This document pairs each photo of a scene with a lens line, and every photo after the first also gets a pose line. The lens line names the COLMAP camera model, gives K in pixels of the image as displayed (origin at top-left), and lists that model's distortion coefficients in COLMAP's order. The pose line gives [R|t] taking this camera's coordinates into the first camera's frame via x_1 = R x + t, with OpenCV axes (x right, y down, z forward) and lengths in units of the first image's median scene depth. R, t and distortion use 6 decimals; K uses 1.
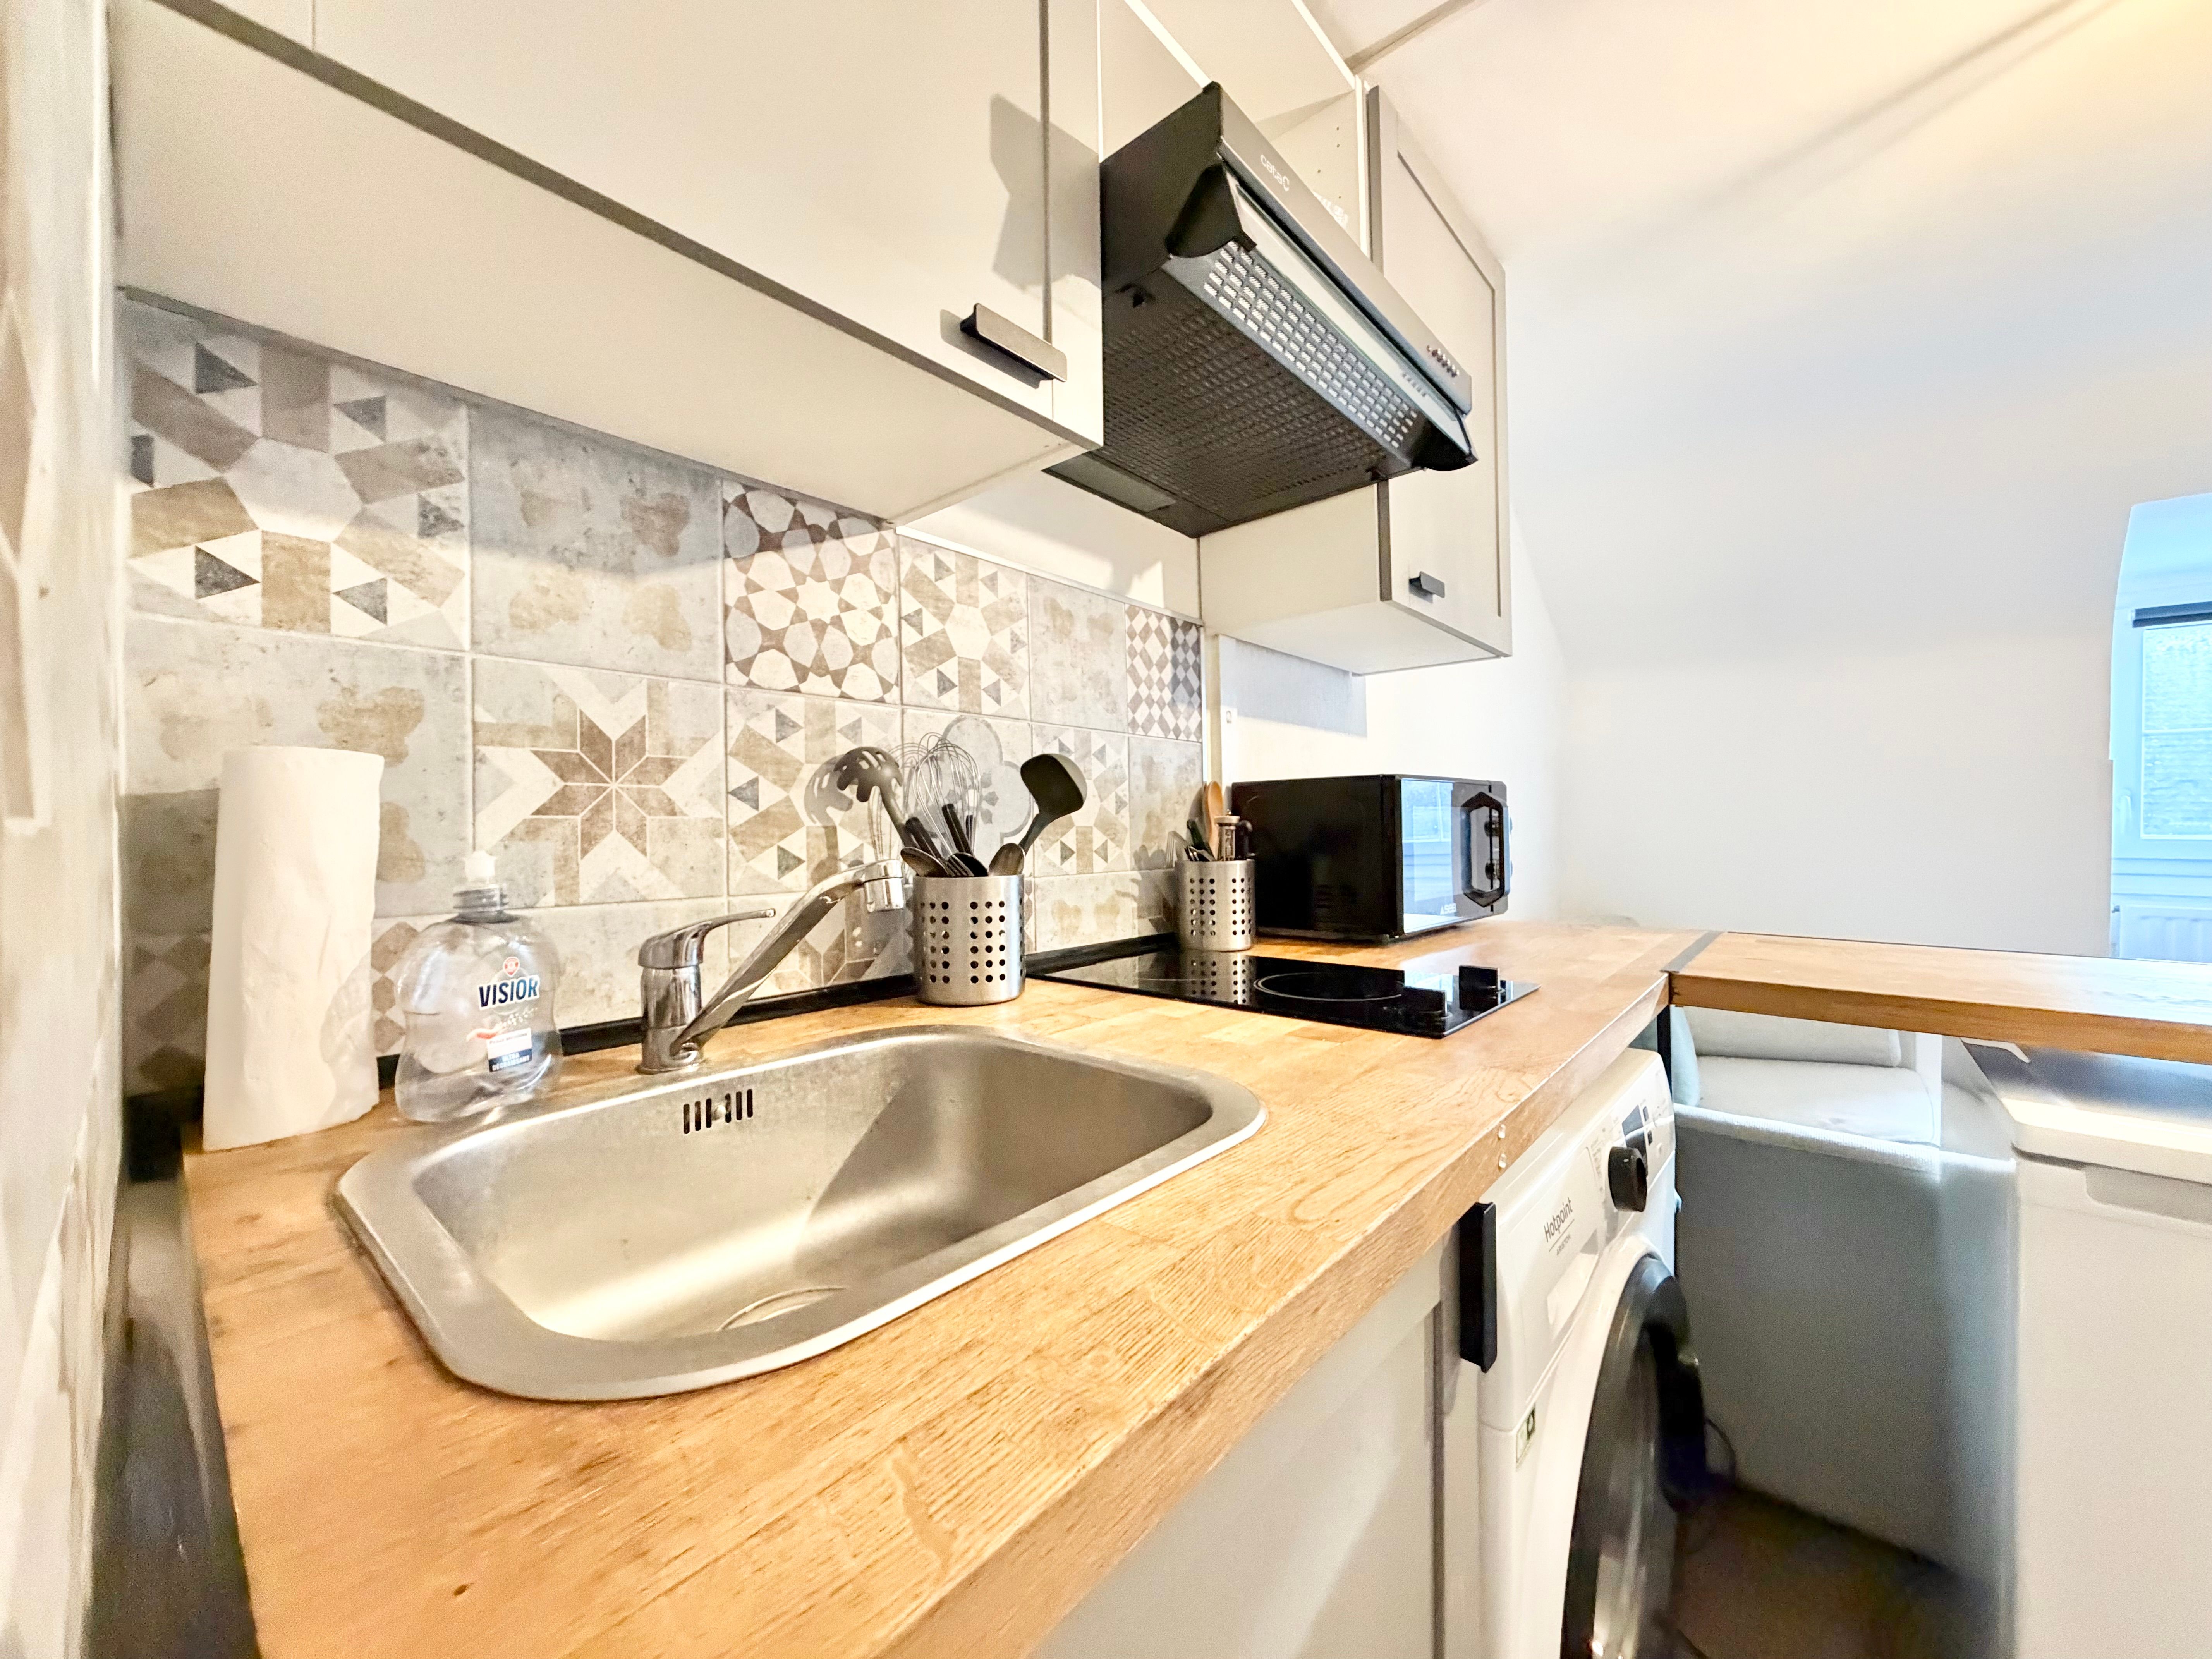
lens RADIAL K [[875.3, 0, 1102.4], [0, 875.3, 828.9], [0, 0, 1]] dist [0.001823, -0.001133]
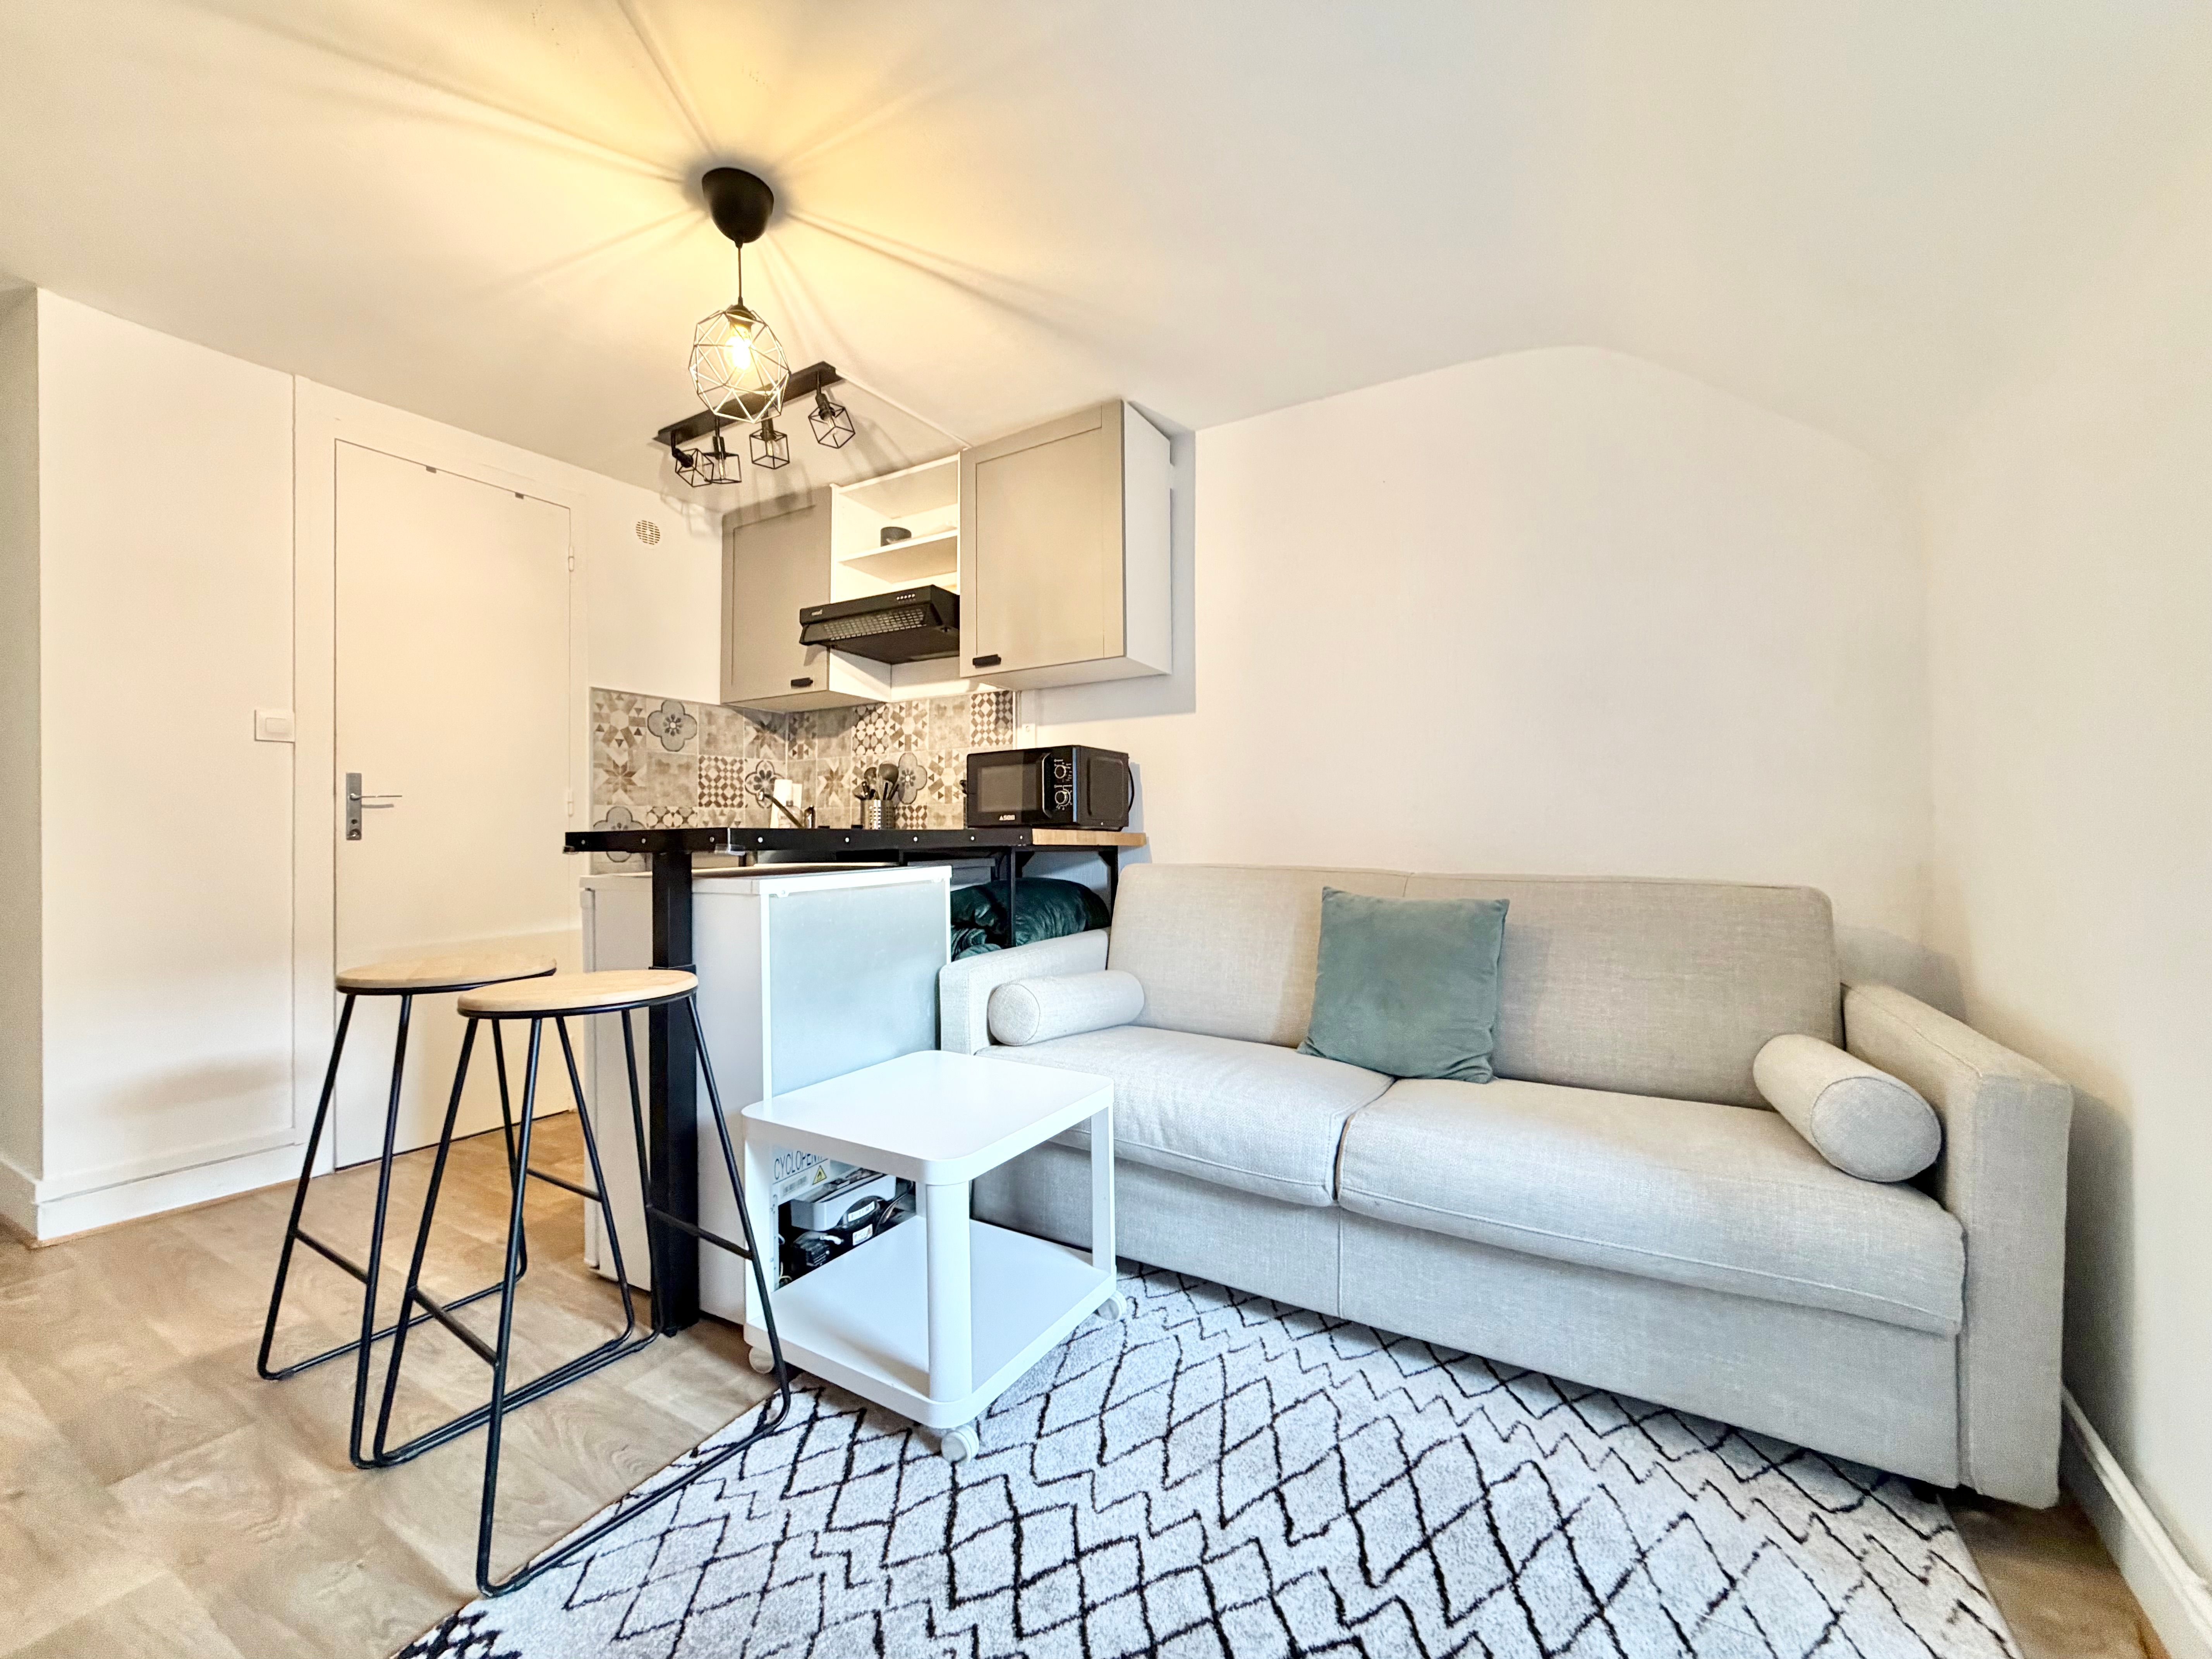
lens RADIAL K [[875.3, 0, 1102.5], [0, 875.3, 836.1], [0, 0, 1]] dist [0.001823, -0.001133]
pose [[0.169251, 0.000878, -0.985573, 2.465232], [0.000258, 1.000000, 0.000936, 0.136326], [0.985573, -0.000413, 0.169251, 0.925595]]
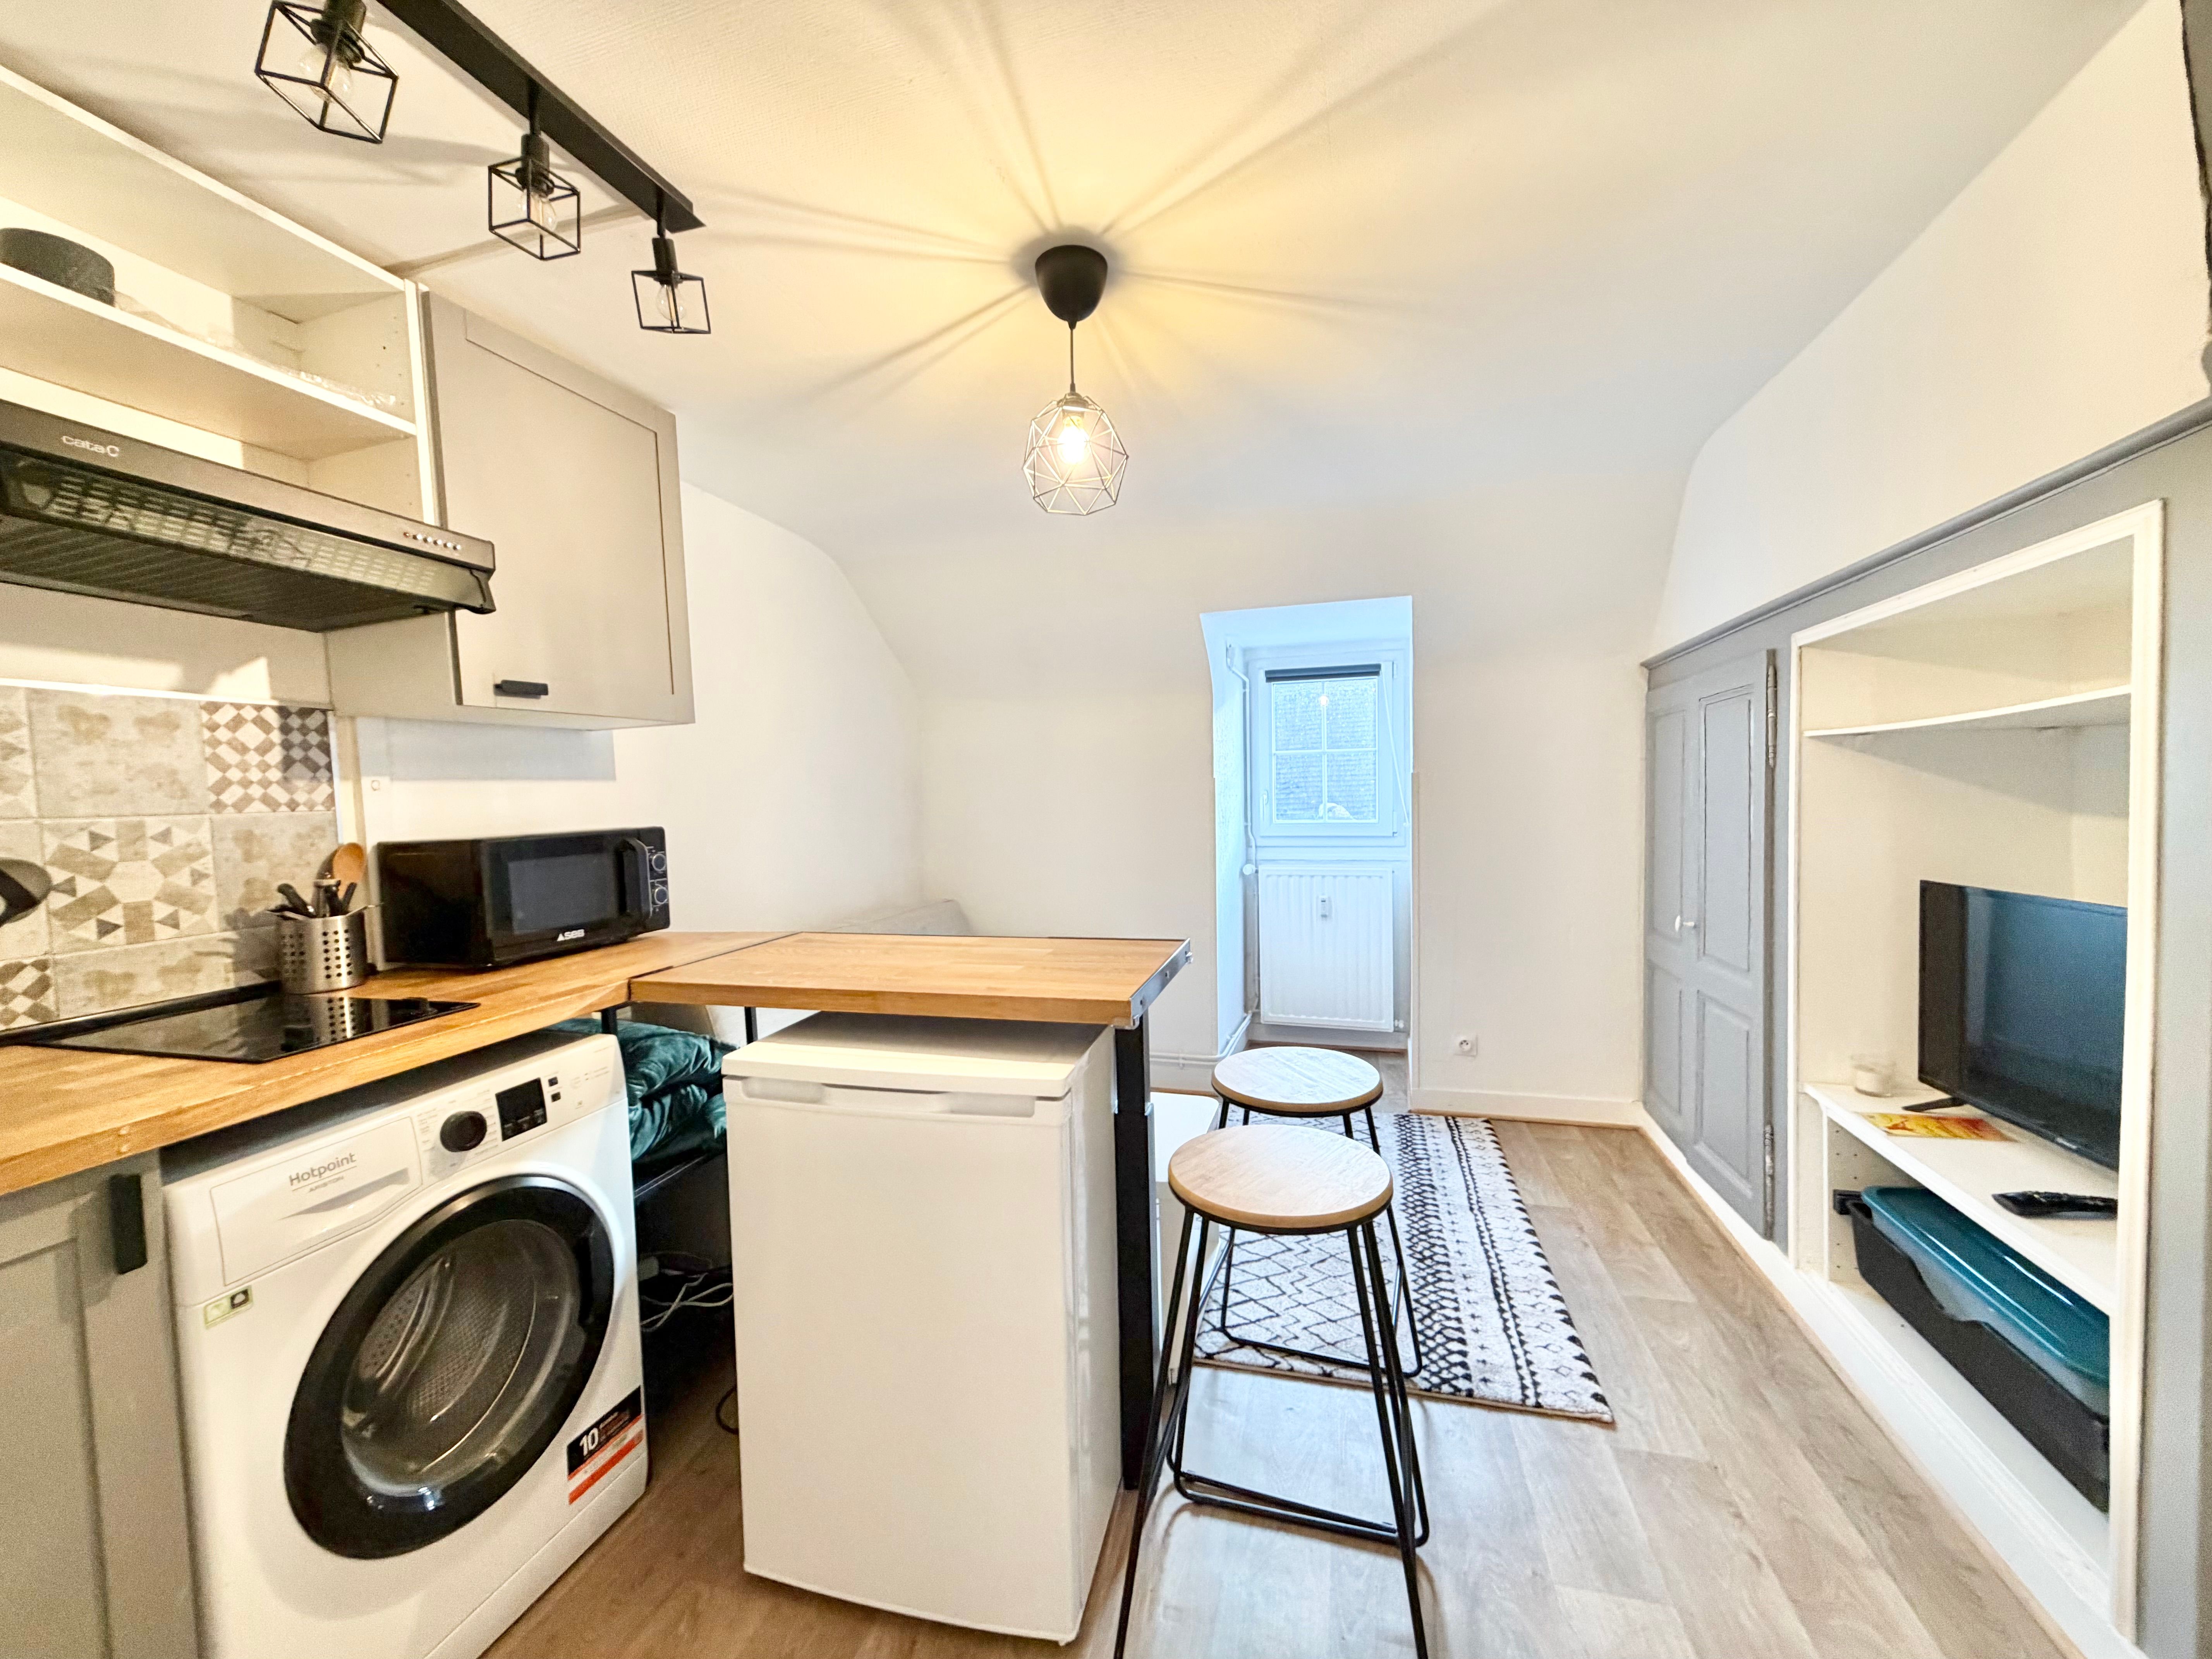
lens RADIAL K [[875.3, 0, 1098.3], [0, 875.3, 825.9], [0, 0, 1]] dist [0.001823, -0.001133]
pose [[0.913121, -0.041309, 0.405591, 0.615093], [0.029160, 0.998923, 0.036092, -0.098585], [-0.406645, -0.021129, 0.913342, -0.518466]]
